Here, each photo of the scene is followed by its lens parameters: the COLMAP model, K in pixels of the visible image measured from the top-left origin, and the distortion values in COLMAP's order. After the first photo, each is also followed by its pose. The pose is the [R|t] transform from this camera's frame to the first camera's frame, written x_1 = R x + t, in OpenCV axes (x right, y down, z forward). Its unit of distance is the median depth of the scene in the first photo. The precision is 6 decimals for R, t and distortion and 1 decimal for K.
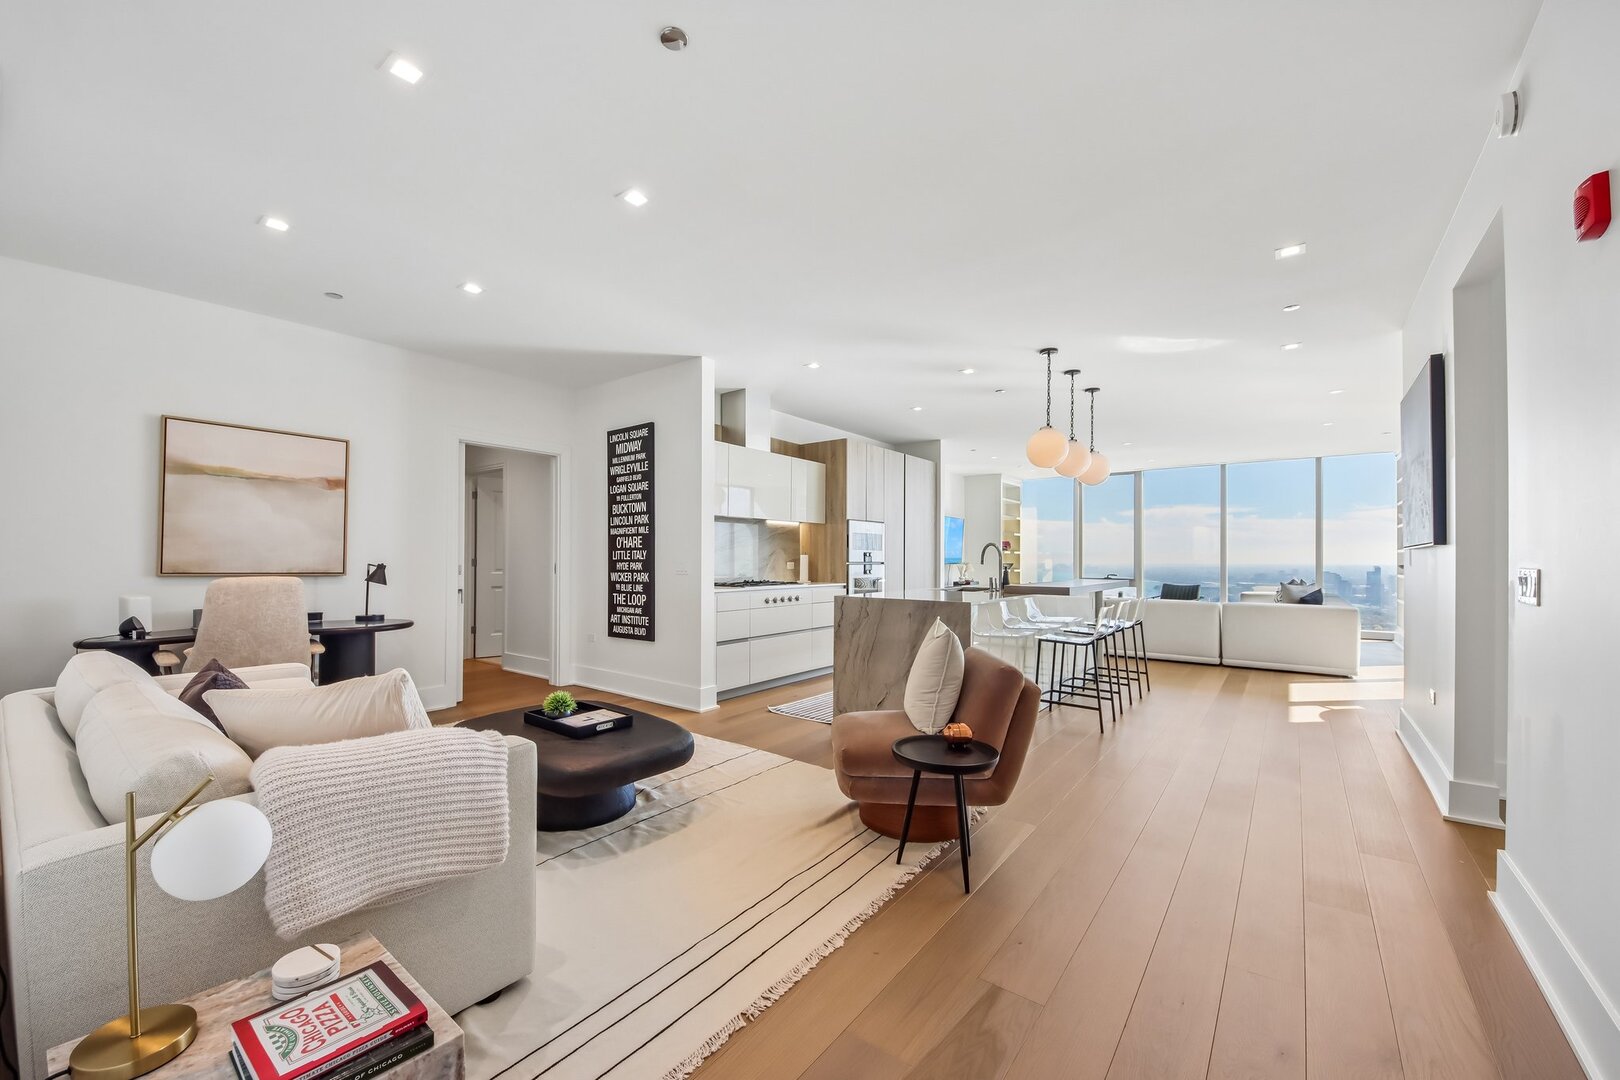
lens RADIAL K [[593.0, 0, 803.5], [0, 593.0, 551.2], [0, 0, 1]] dist [0.001006, -0.000066]
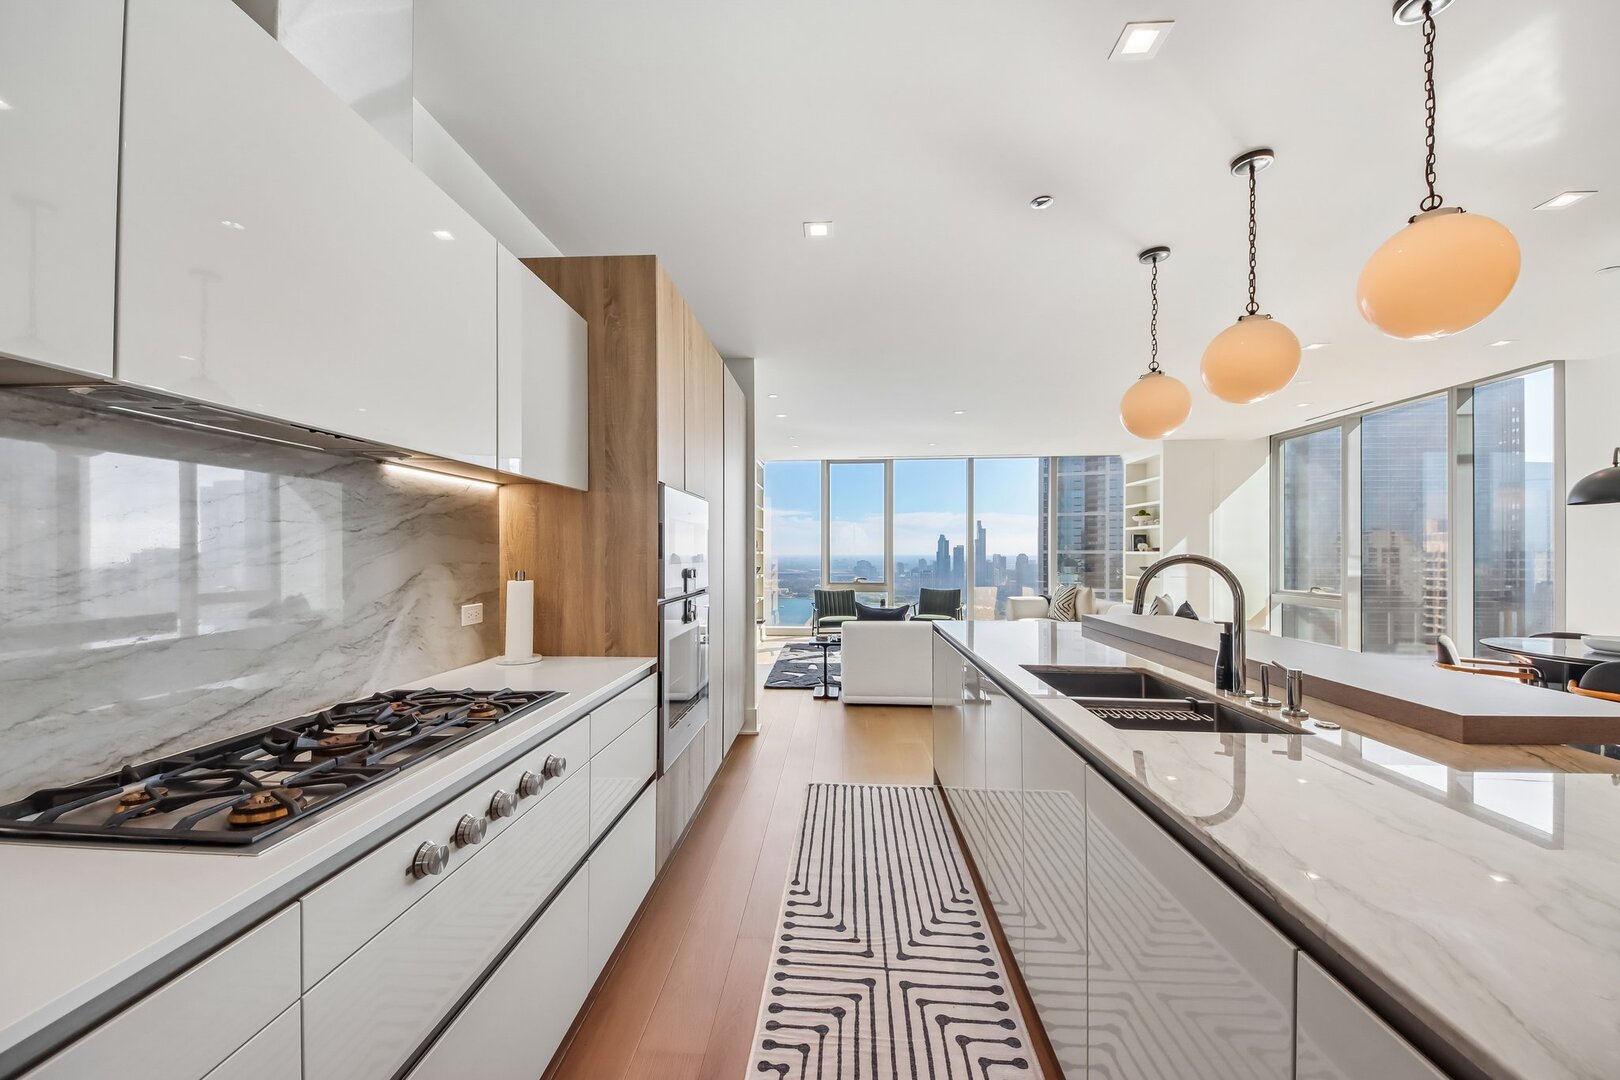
lens RADIAL K [[576.6, 0, 796.3], [0, 576.6, 549.8], [0, 0, 1]] dist [0.020433, -0.000012]
pose [[0.824094, -0.005566, 0.566426, -0.056293], [0.001520, 0.999970, 0.007614, -0.013695], [-0.566451, -0.005413, 0.824078, 0.646310]]
